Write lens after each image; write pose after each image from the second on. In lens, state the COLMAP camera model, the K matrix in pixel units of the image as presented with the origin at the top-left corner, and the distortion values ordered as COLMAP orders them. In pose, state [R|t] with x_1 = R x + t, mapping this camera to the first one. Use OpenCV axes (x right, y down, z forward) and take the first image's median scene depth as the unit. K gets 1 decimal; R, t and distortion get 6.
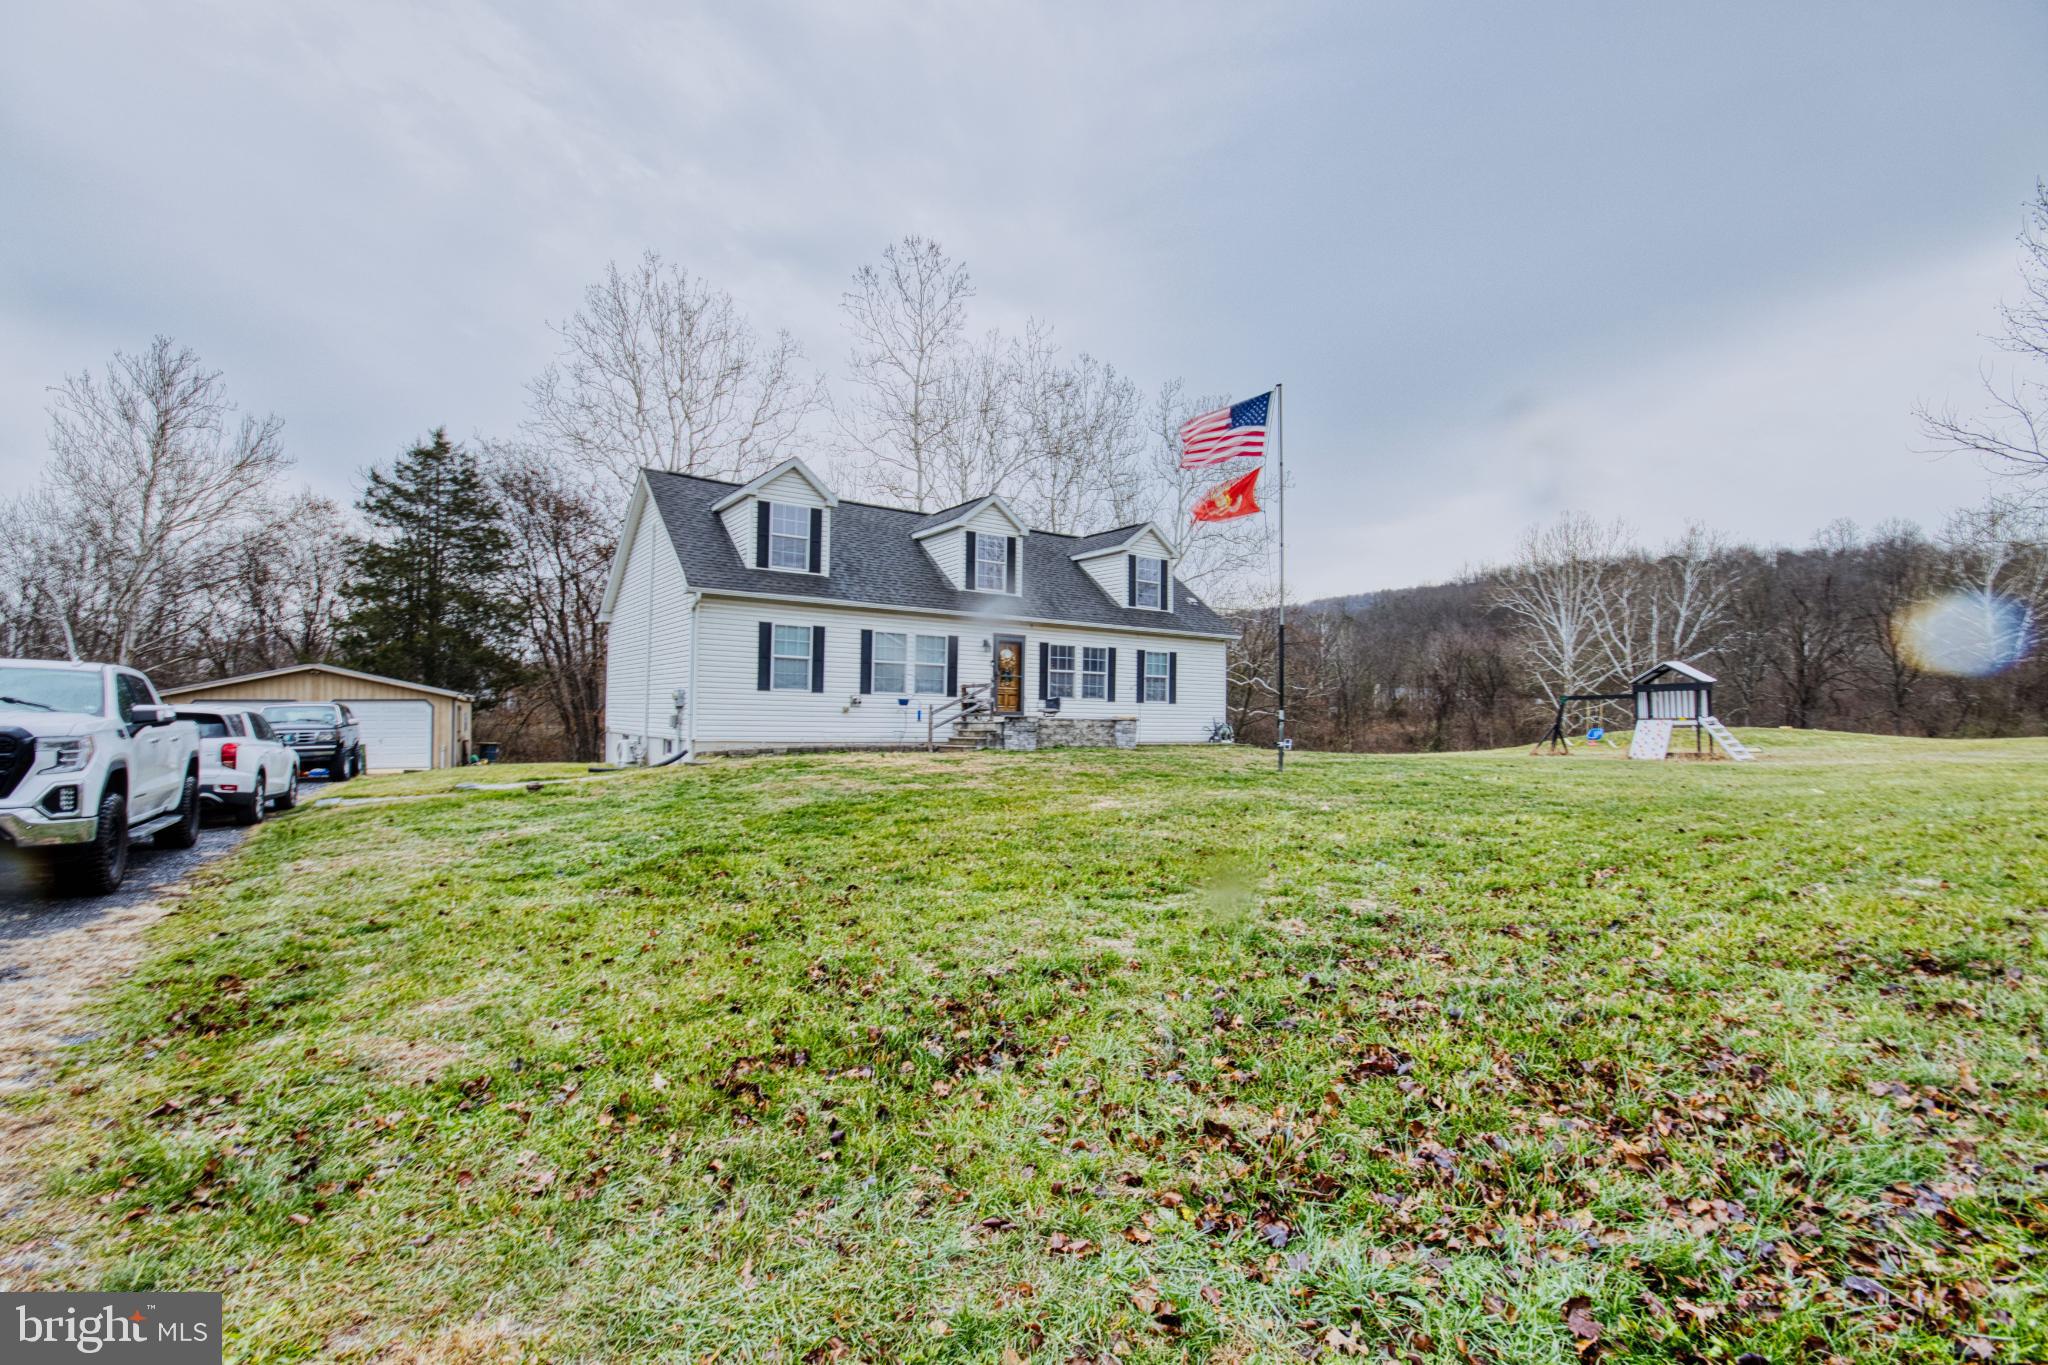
lens RADIAL K [[965.4, 0, 1024.0], [0, 965.4, 682.5], [0, 0, 1]] dist [-0.003467, -0.000113]
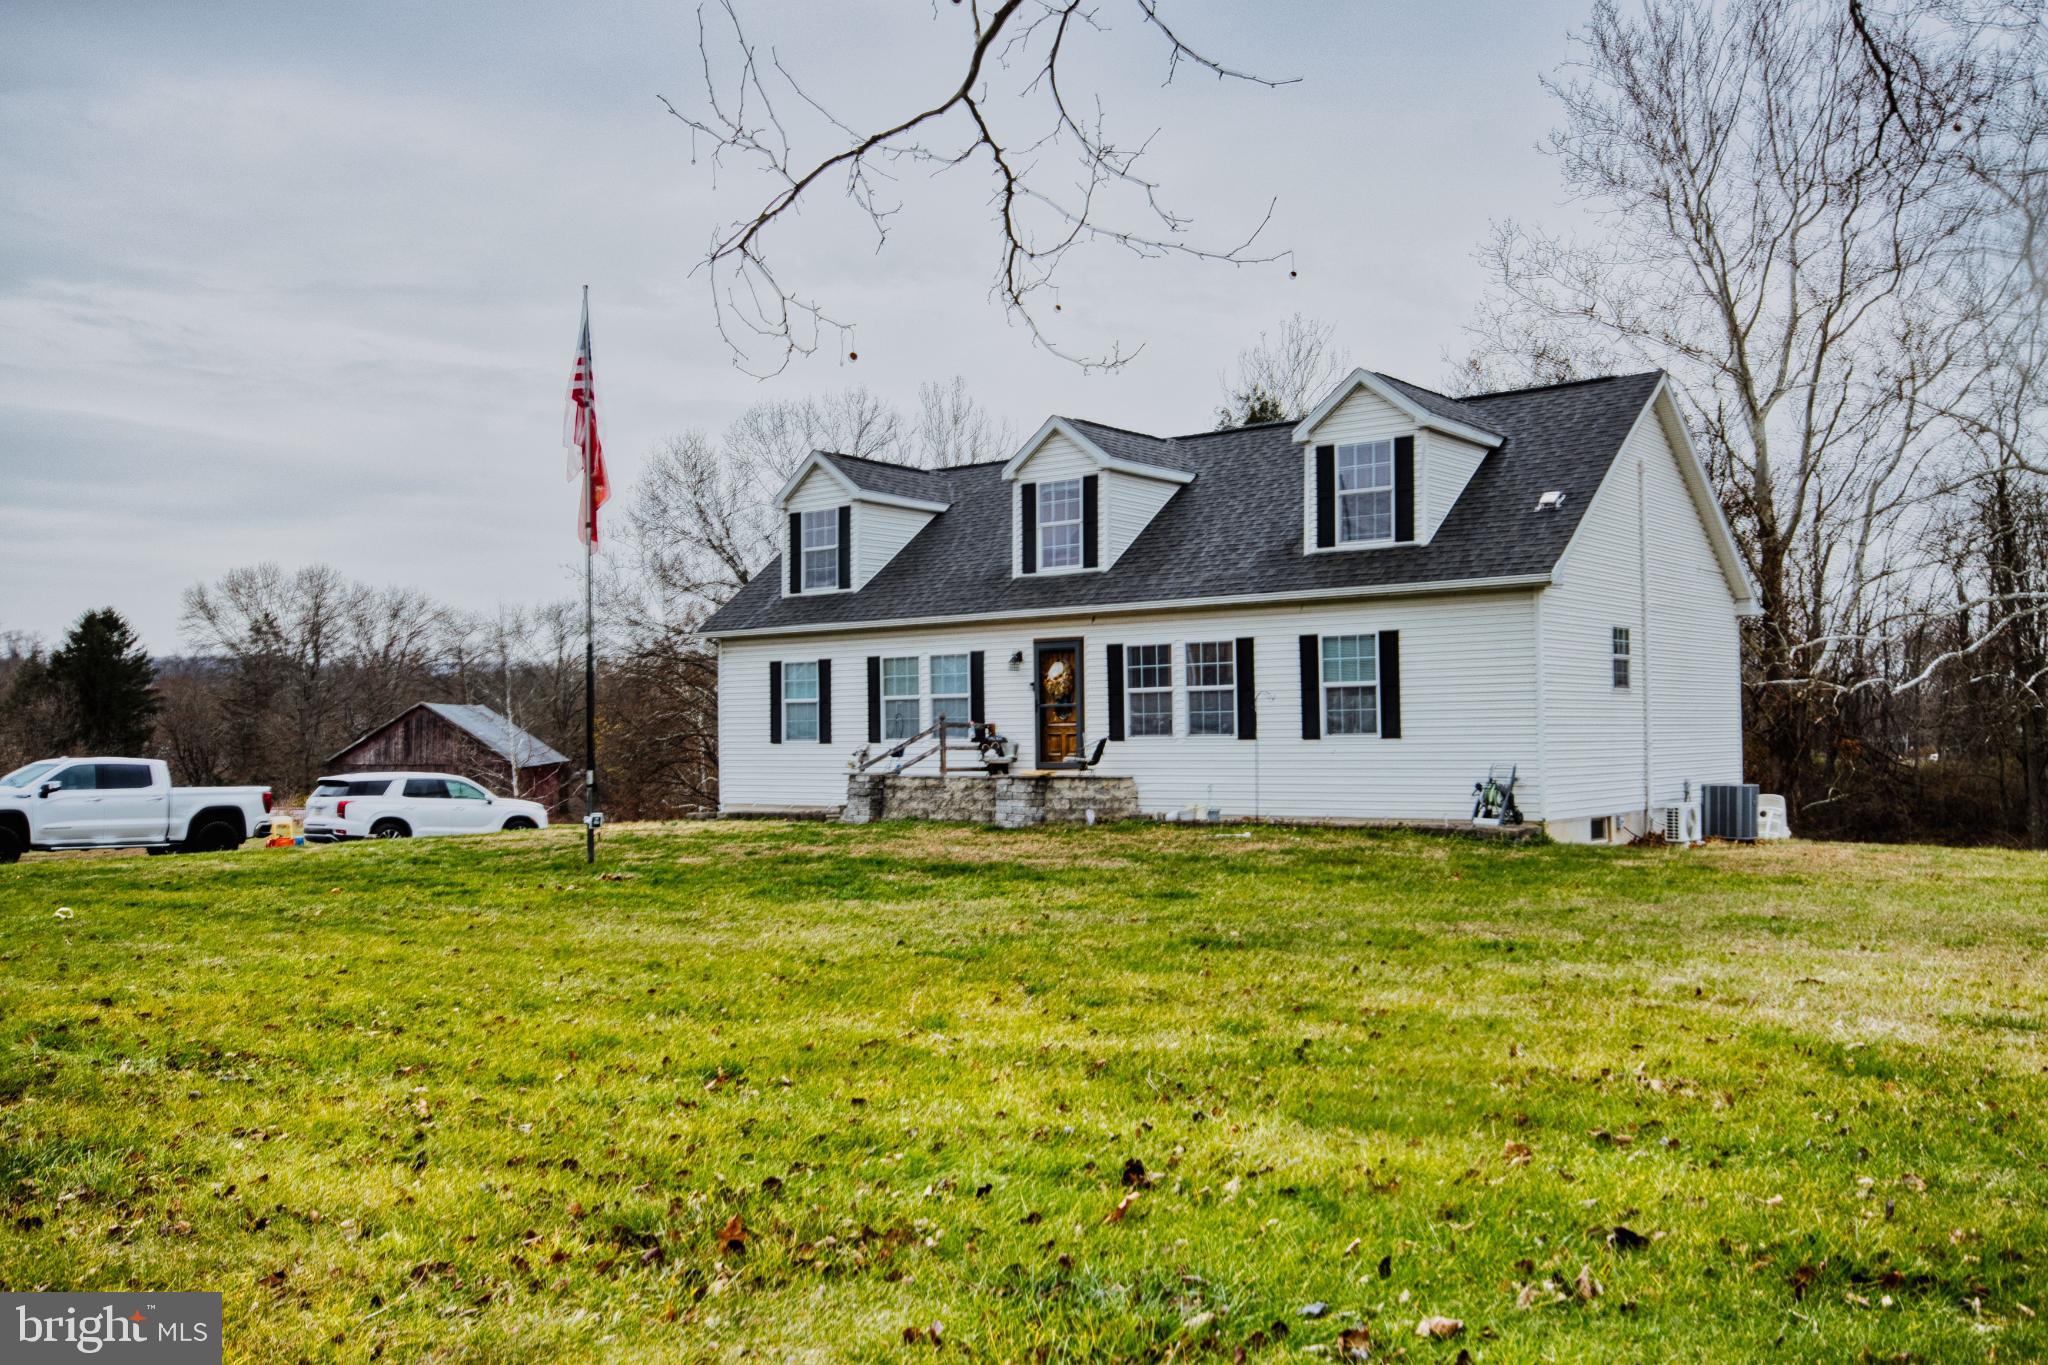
lens RADIAL K [[1784.1, 0, 1019.4], [0, 1784.1, 690.0], [0, 0, 1]] dist [0.004021, 0.012104]
pose [[0.262061, -0.047761, -0.963869, 1.040338], [0.046691, 0.998232, -0.036770, 0.023545], [0.963921, -0.035368, 0.263828, 0.643440]]
